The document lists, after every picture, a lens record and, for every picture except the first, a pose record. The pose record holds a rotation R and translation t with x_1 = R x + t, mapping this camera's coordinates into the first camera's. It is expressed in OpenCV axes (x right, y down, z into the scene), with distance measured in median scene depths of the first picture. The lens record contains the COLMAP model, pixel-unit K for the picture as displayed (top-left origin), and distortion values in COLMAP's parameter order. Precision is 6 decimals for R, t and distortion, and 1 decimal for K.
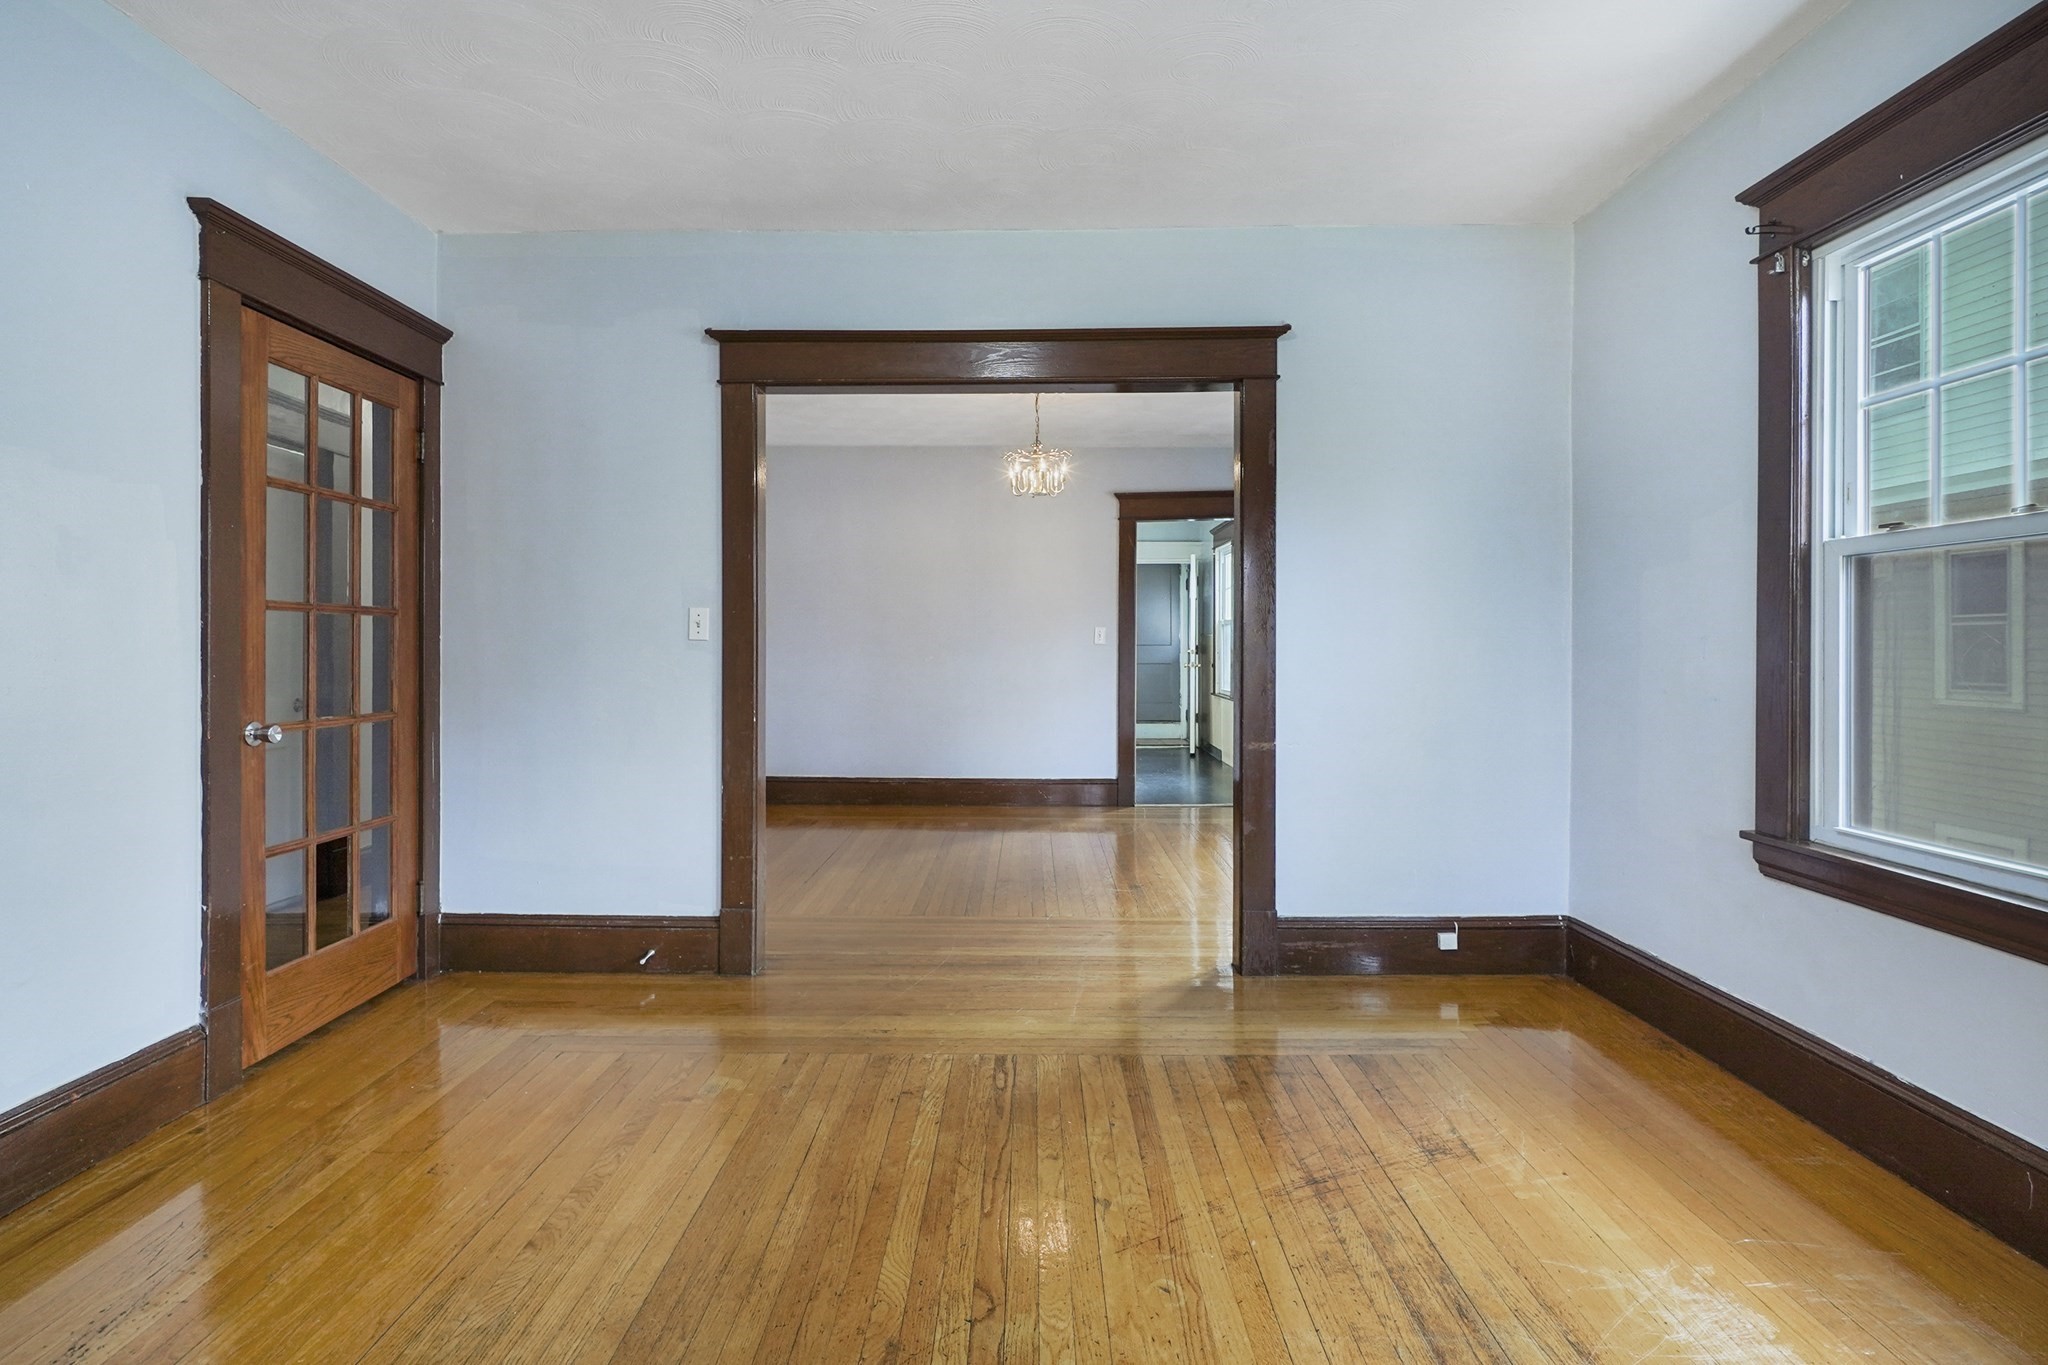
lens RADIAL K [[1015.0, 0, 1026.9], [0, 1015.0, 643.2], [0, 0, 1]] dist [-0.002026, -0.001351]
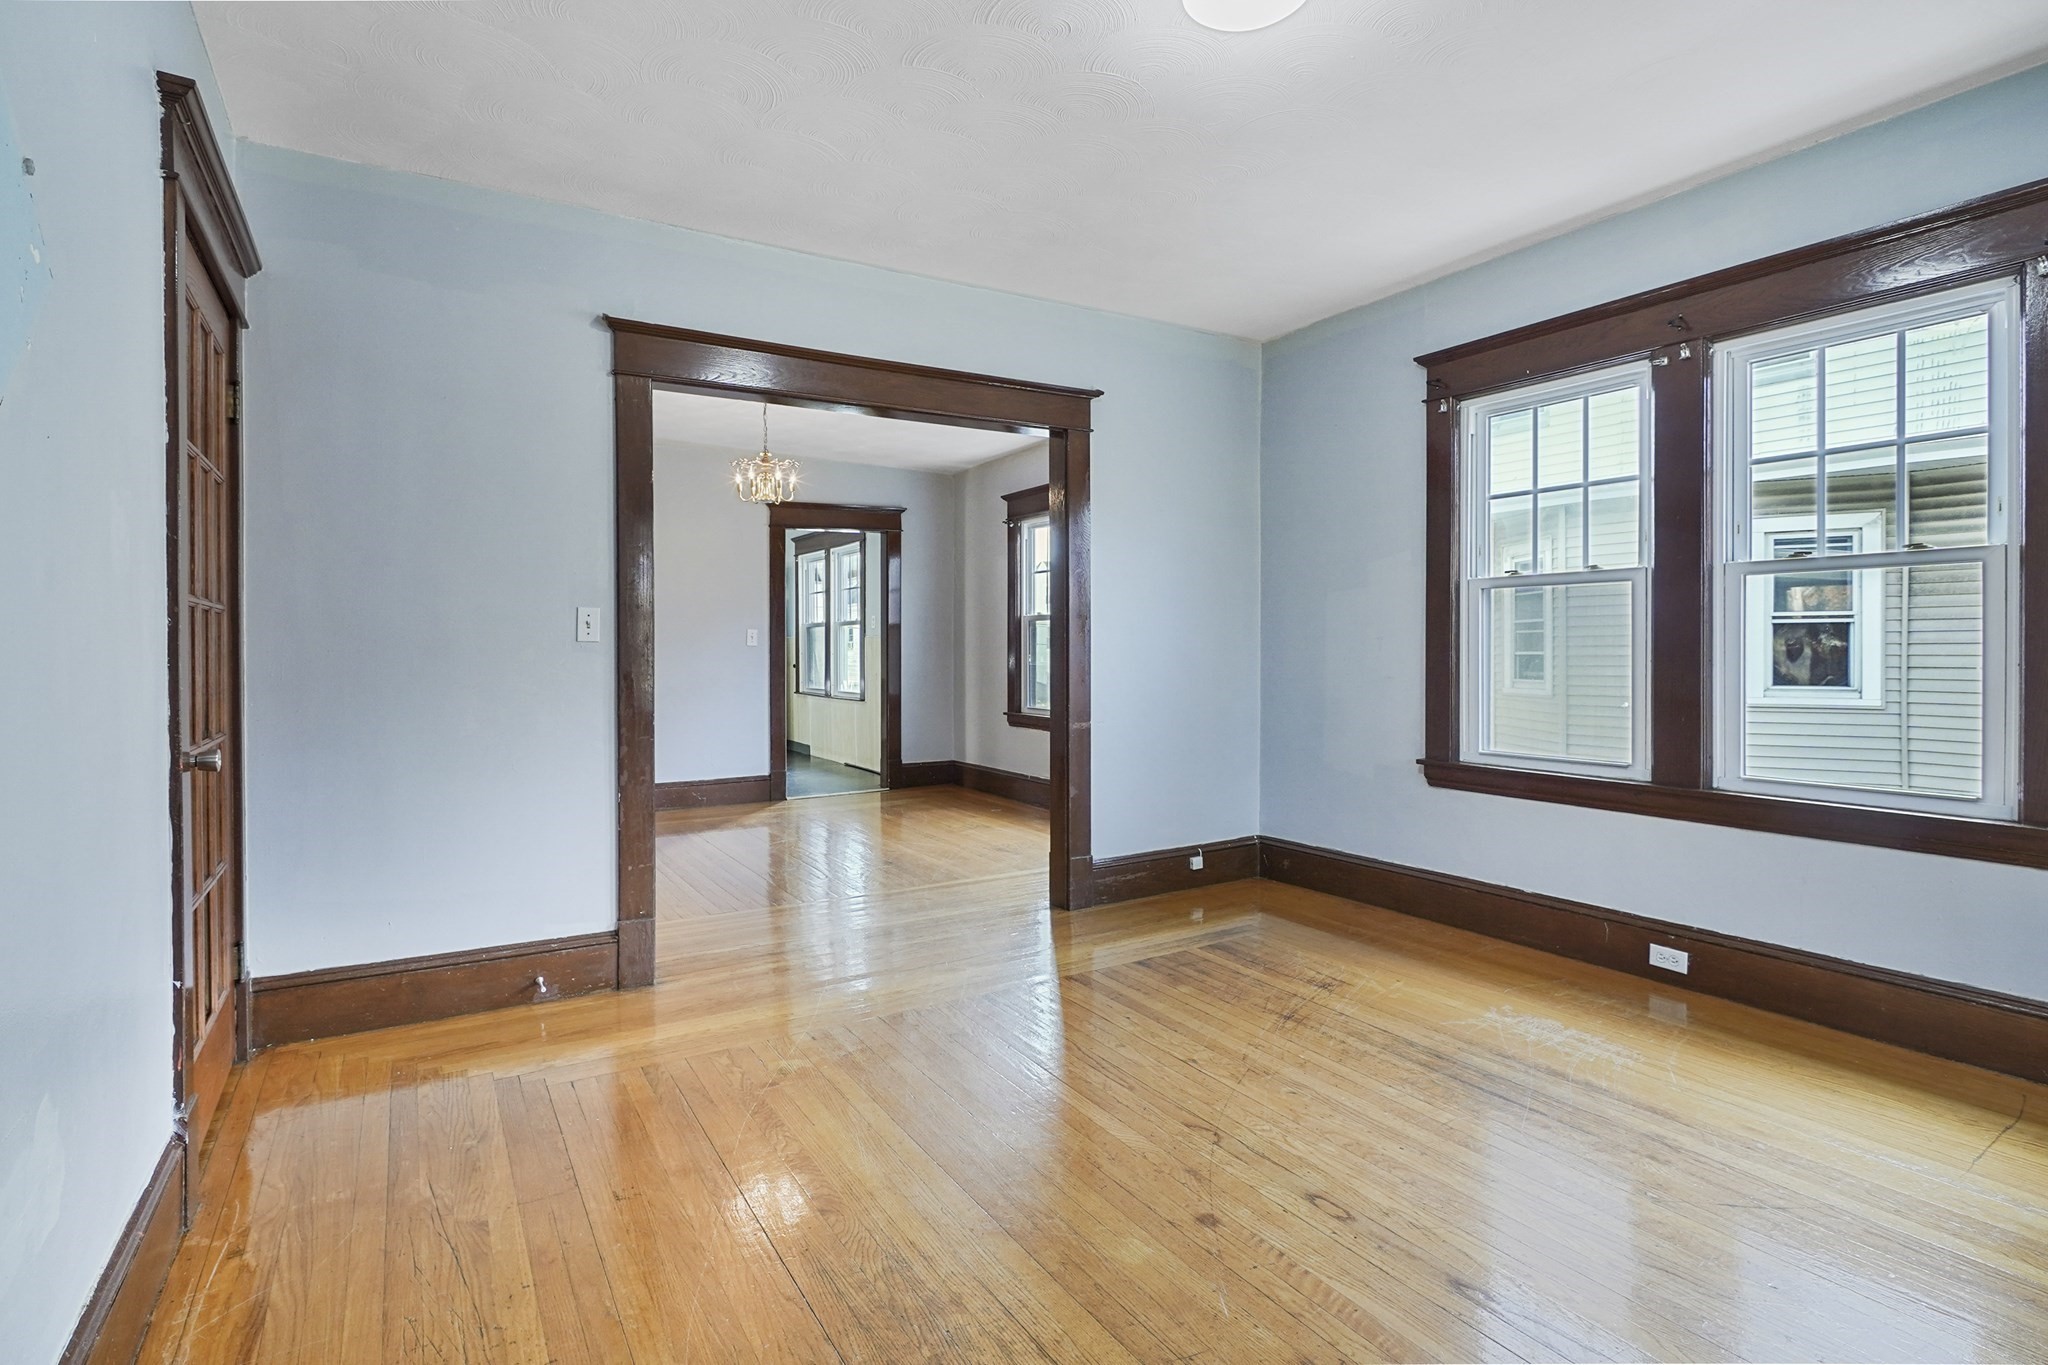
lens RADIAL K [[987.2, 0, 1007.4], [0, 987.2, 649.9], [0, 0, 1]] dist [-0.002864, -0.001438]
pose [[0.853365, -0.007693, 0.521257, -0.513497], [0.005285, 0.999967, 0.006105, 0.001053], [-0.521287, -0.002455, 0.853378, 0.012730]]
